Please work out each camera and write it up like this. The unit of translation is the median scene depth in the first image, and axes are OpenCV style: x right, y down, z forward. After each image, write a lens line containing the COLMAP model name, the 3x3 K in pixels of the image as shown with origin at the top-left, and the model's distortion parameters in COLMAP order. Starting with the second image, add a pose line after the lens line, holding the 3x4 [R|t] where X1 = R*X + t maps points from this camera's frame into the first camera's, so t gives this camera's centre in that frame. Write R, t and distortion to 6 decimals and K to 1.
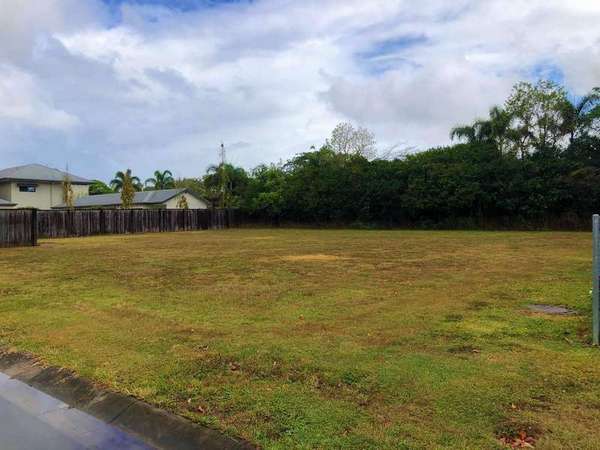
lens RADIAL K [[483.0, 0, 298.5], [0, 483.0, 225.8], [0, 0, 1]] dist [0.053220, -0.008698]
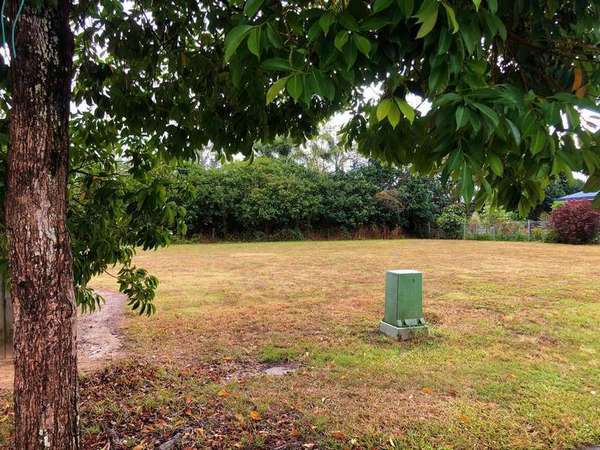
lens RADIAL K [[483.0, 0, 299.0], [0, 483.0, 225.2], [0, 0, 1]] dist [0.053220, -0.008698]
pose [[0.526508, 0.010184, 0.850109, -0.499684], [0.019629, 0.999516, -0.024130, 0.000203], [-0.849944, 0.029392, 0.526053, 0.422484]]
